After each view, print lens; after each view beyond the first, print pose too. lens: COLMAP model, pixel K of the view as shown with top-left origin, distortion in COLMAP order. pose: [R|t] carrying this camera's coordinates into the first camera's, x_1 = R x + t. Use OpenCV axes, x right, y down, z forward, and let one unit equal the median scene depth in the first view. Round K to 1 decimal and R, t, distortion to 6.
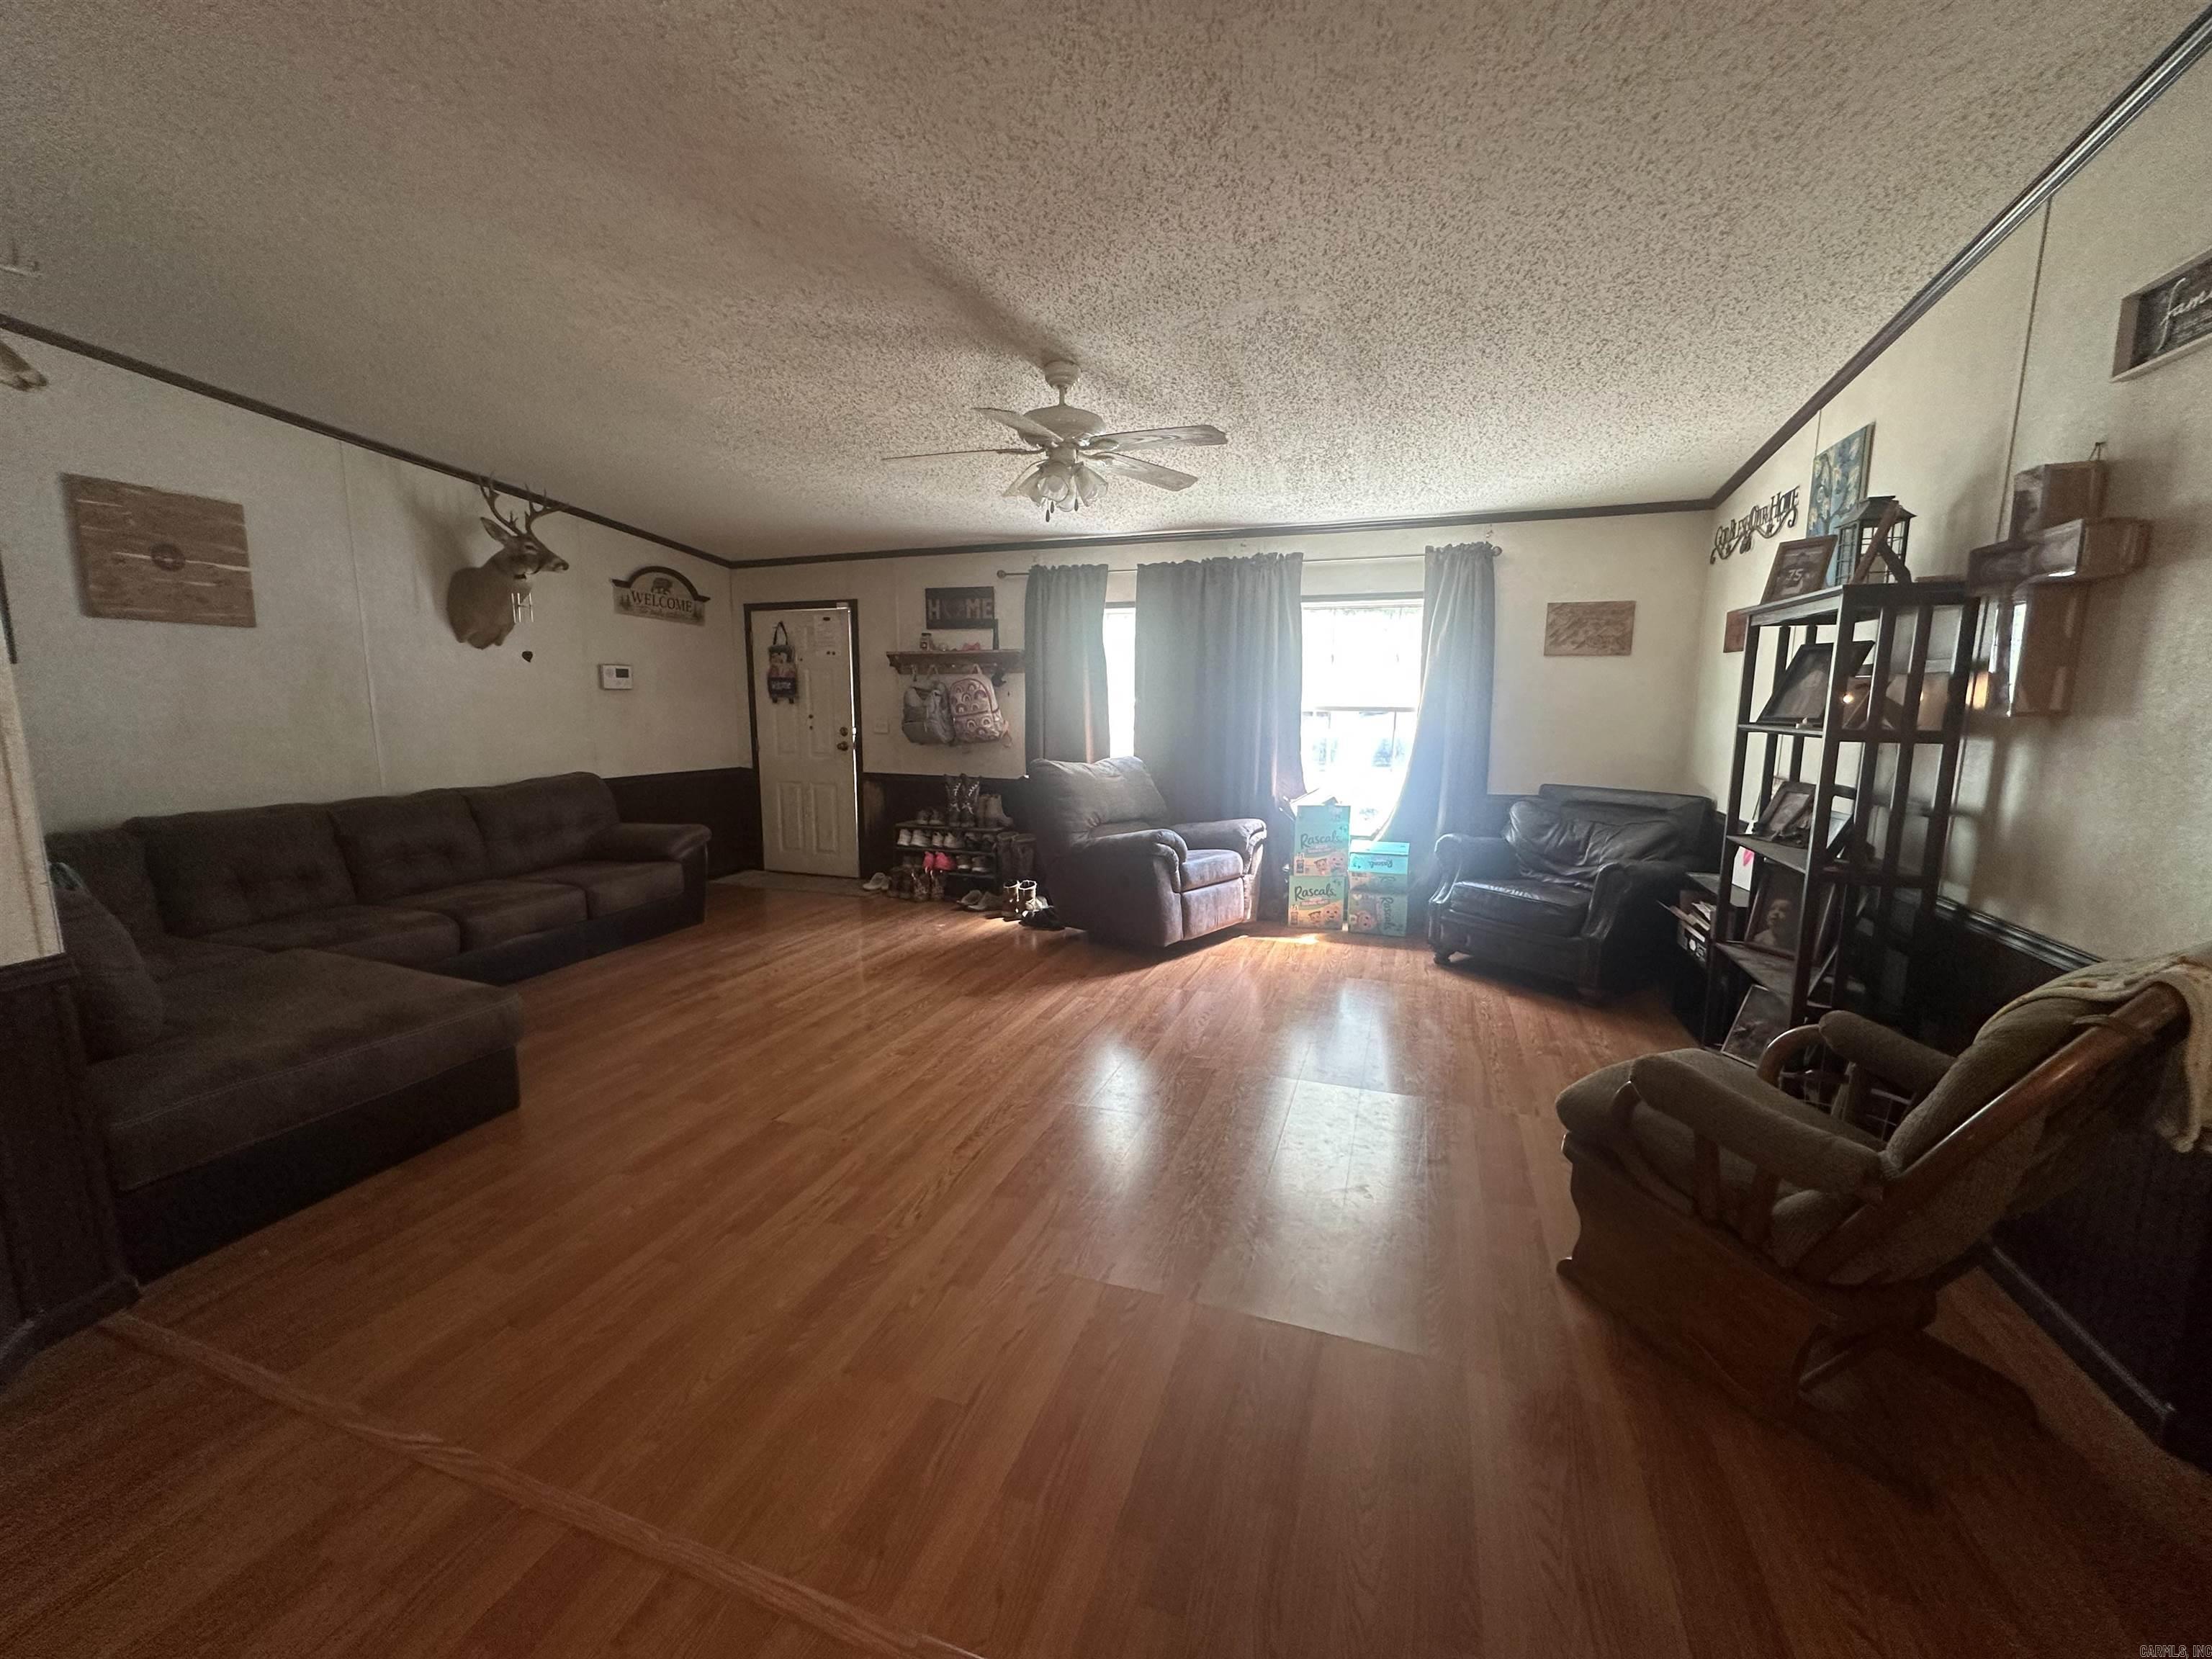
lens RADIAL K [[883.2, 0, 1105.3], [0, 883.2, 829.2], [0, 0, 1]] dist [-0.003156, -0.000185]
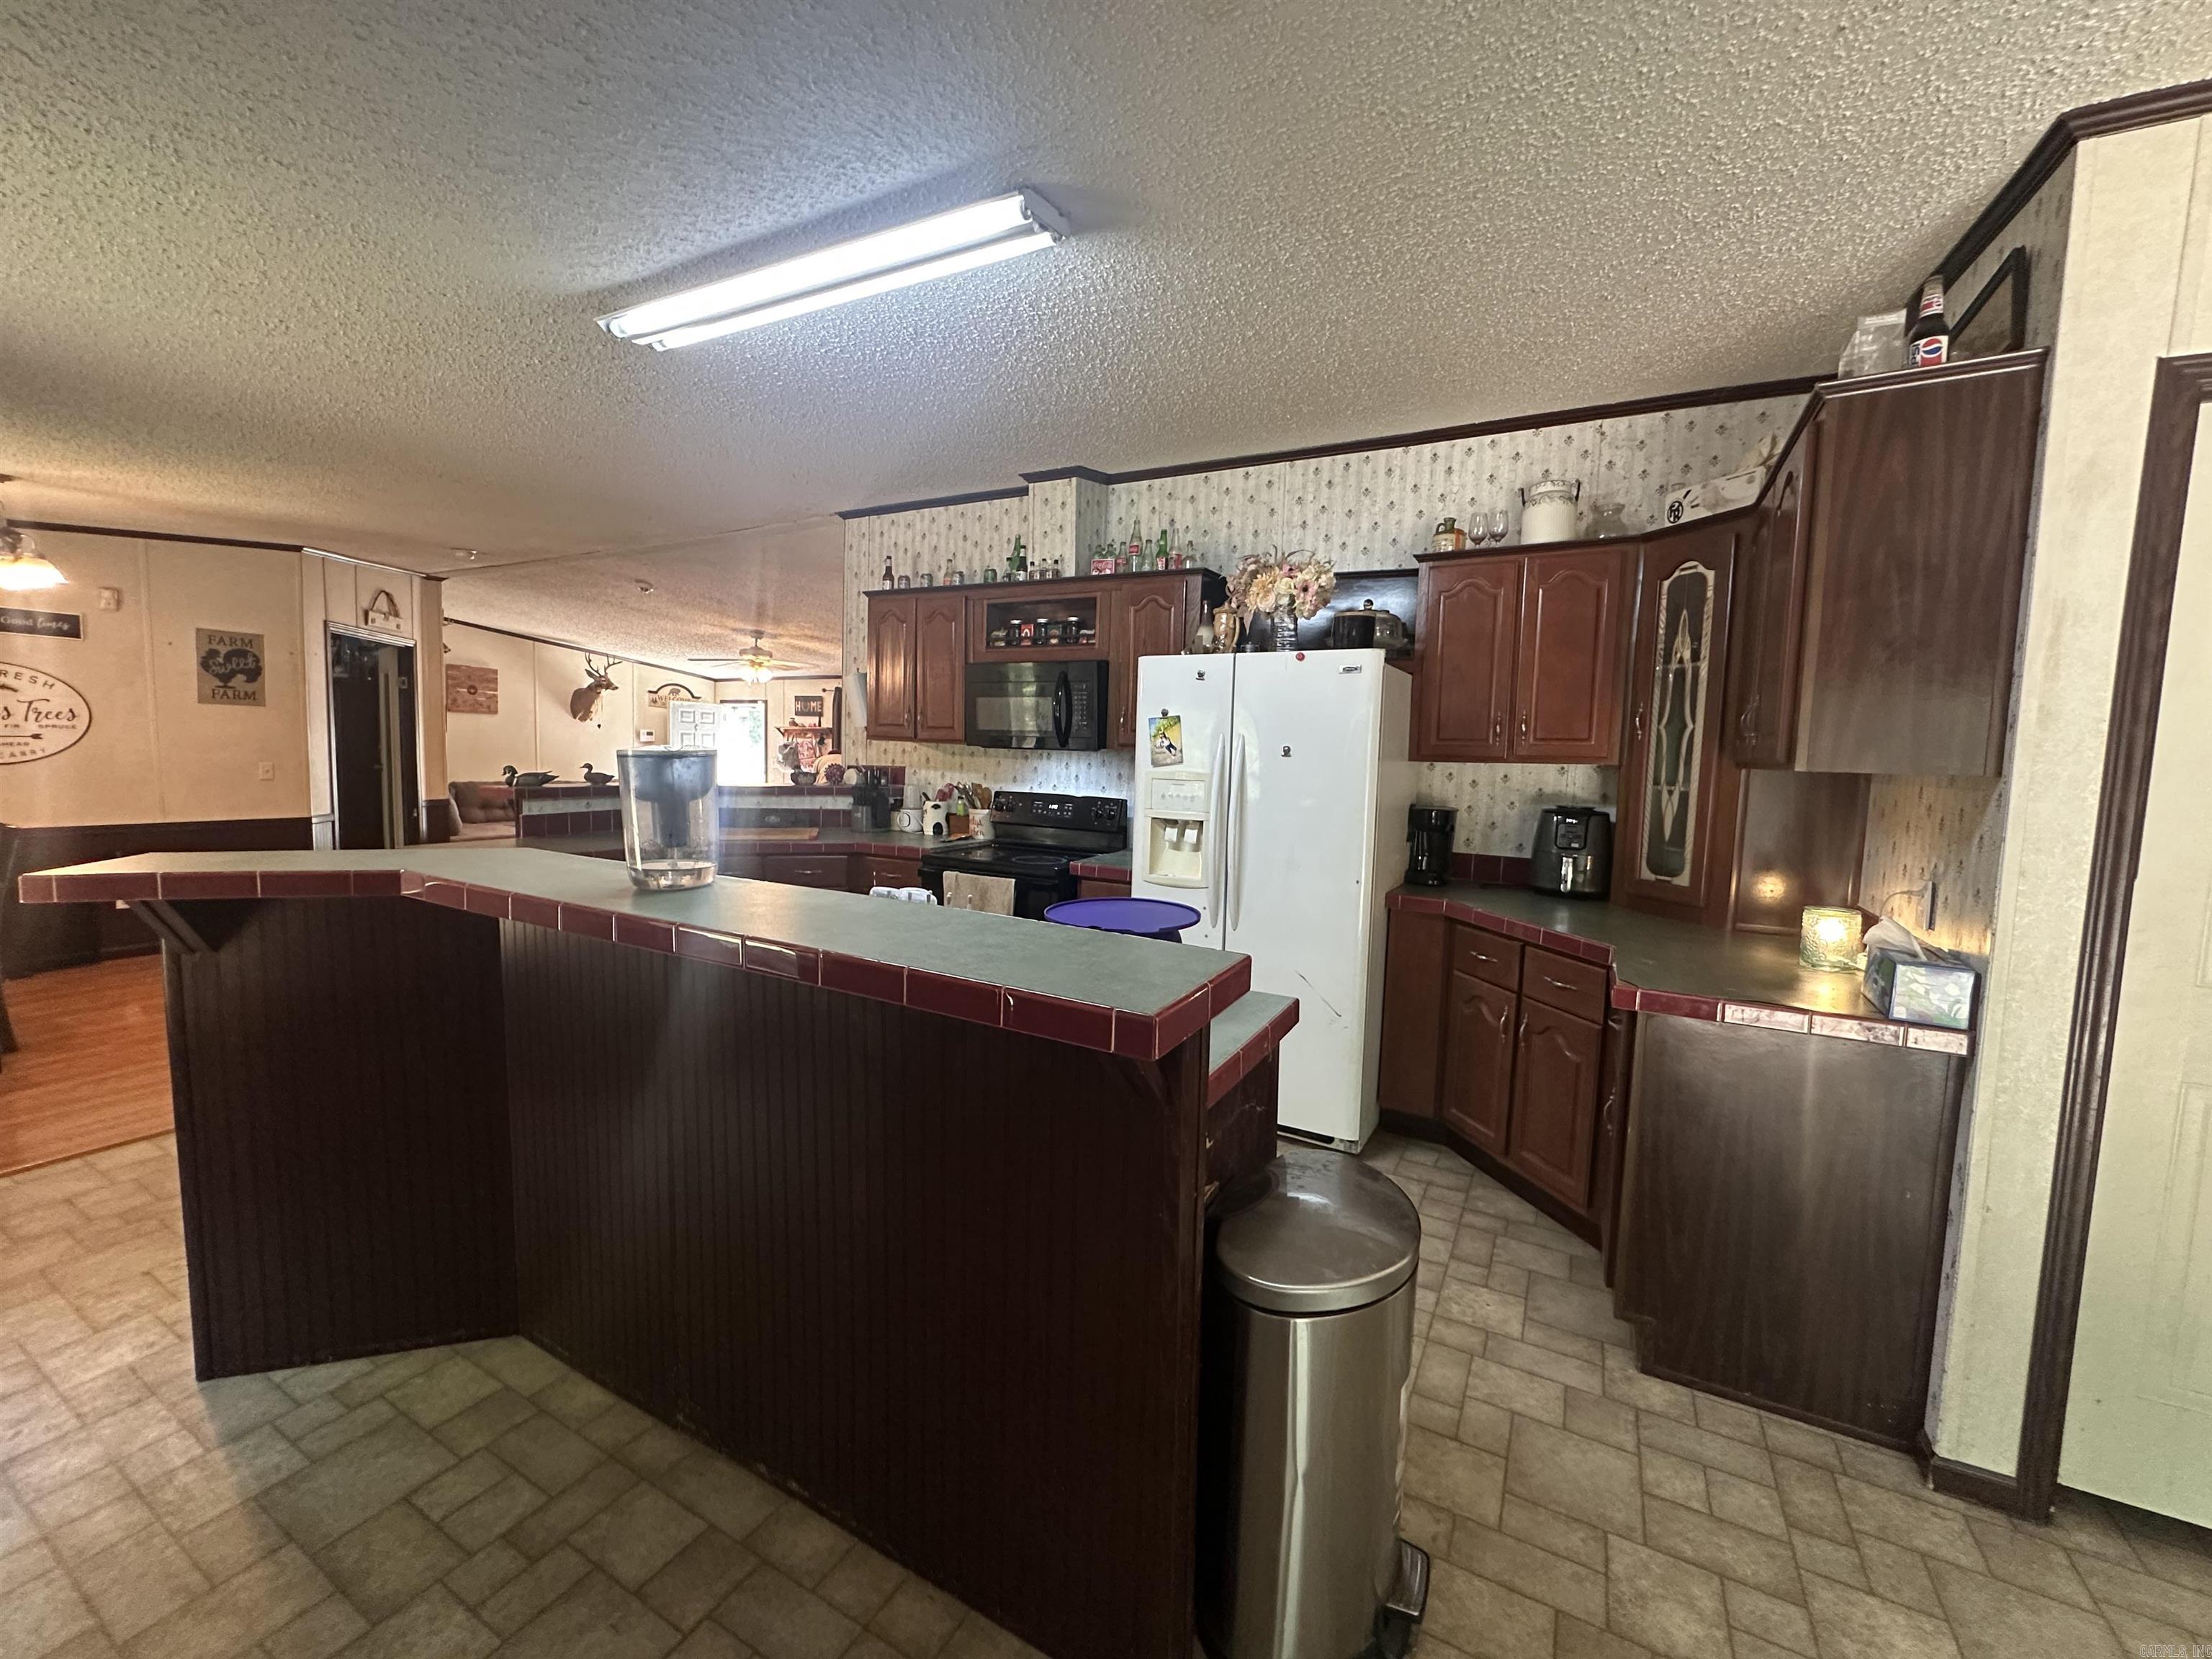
lens RADIAL K [[883.2, 0, 1110.9], [0, 883.2, 825.5], [0, 0, 1]] dist [-0.003156, -0.000185]
pose [[0.988010, 0.040118, -0.149088, 1.065849], [-0.051043, 0.996227, -0.070188, 0.164665], [0.145710, 0.076957, 0.986330, -1.112775]]
